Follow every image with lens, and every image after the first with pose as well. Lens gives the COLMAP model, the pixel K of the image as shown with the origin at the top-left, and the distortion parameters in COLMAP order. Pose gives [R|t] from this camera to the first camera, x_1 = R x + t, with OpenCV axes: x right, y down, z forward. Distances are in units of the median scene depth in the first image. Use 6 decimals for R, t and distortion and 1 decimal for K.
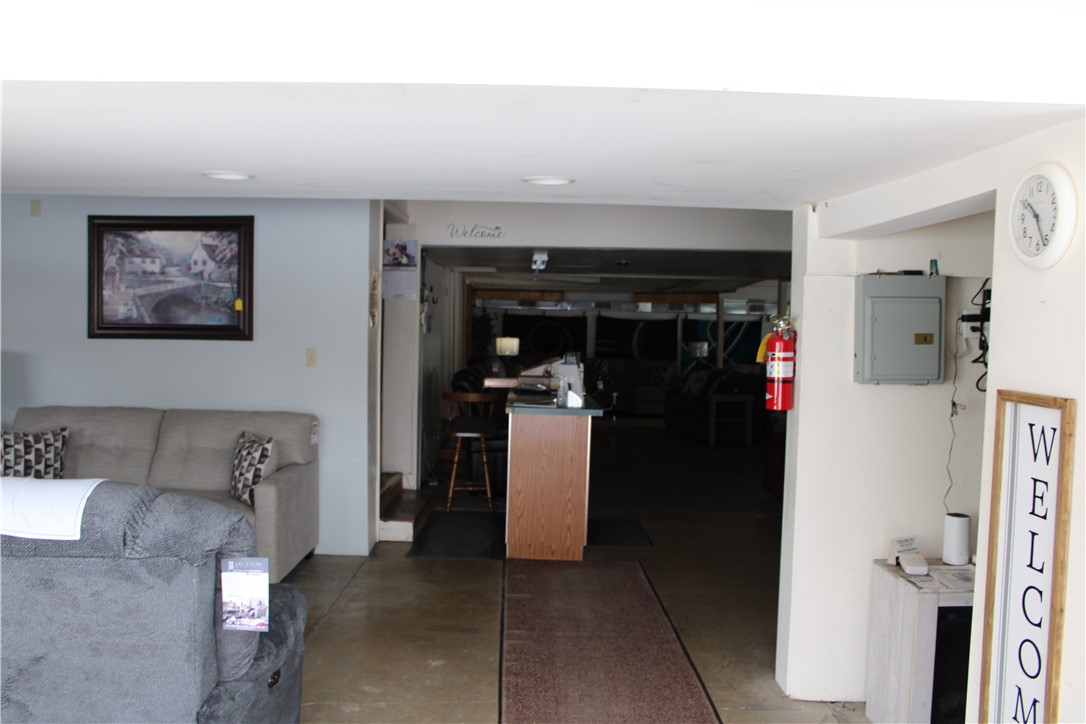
lens RADIAL K [[911.5, 0, 527.7], [0, 911.5, 364.4], [0, 0, 1]] dist [-0.161506, 0.153223]
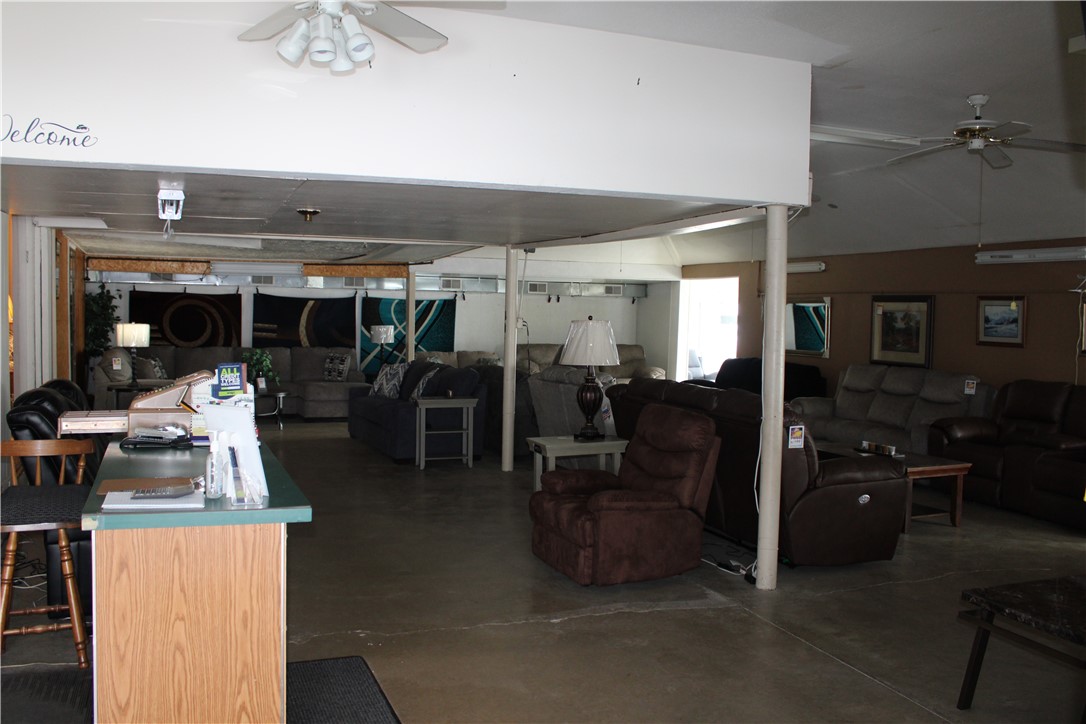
lens RADIAL K [[911.5, 0, 527.7], [0, 911.5, 364.4], [0, 0, 1]] dist [-0.161506, 0.153223]
pose [[0.928607, -0.021766, 0.370427, 0.007382], [0.011923, 0.999513, 0.028839, -0.013165], [-0.370874, -0.022363, 0.928414, 0.219959]]
